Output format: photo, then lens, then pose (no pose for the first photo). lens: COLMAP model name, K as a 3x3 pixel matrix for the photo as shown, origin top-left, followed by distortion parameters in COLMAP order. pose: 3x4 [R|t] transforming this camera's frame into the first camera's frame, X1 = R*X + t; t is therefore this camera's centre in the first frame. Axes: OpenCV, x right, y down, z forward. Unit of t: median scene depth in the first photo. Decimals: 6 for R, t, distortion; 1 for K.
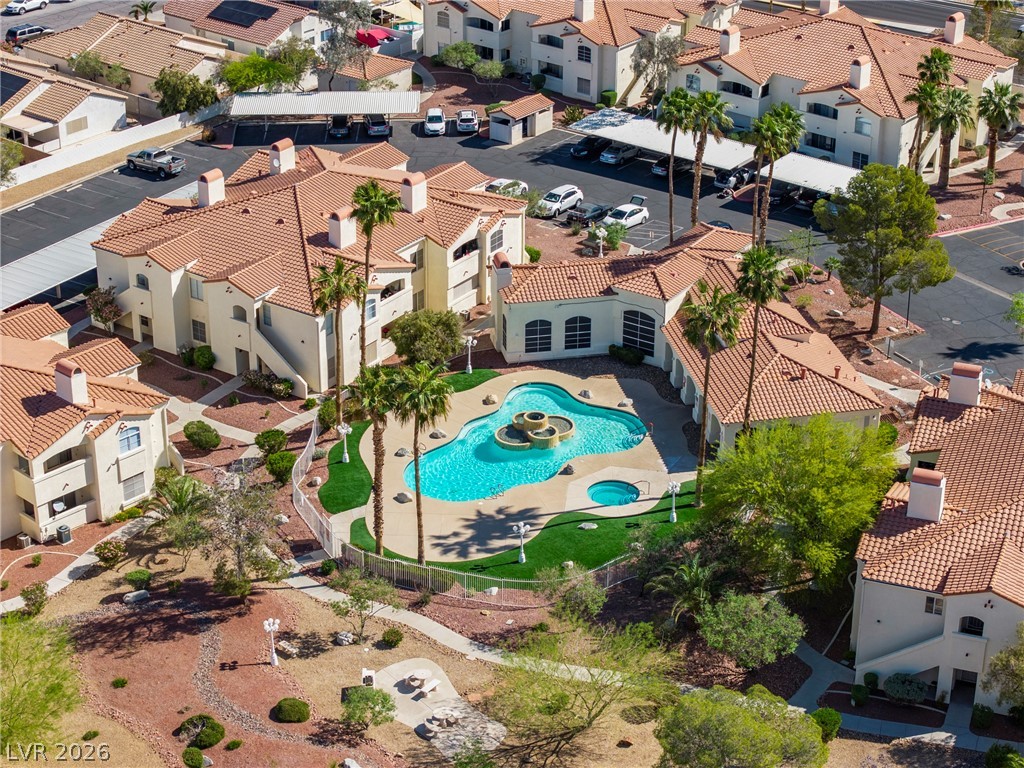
lens RADIAL K [[2060.4, 0, 509.3], [0, 2060.4, 387.9], [0, 0, 1]] dist [-0.078498, 0.000000]
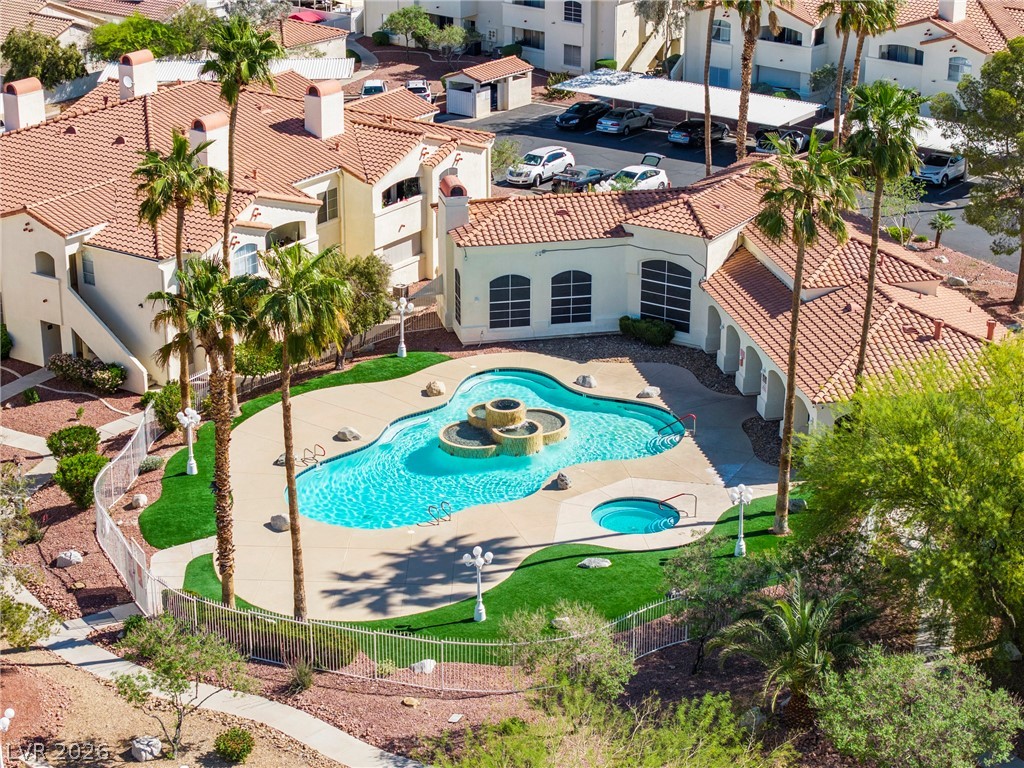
lens RADIAL K [[2060.4, 0, 515.7], [0, 2060.4, 376.6], [0, 0, 1]] dist [-0.078498, 0.000000]
pose [[0.999917, -0.004999, 0.011899, 0.008300], [0.006139, 0.995184, -0.097835, 0.063829], [-0.011352, 0.097899, 0.995132, 0.373817]]
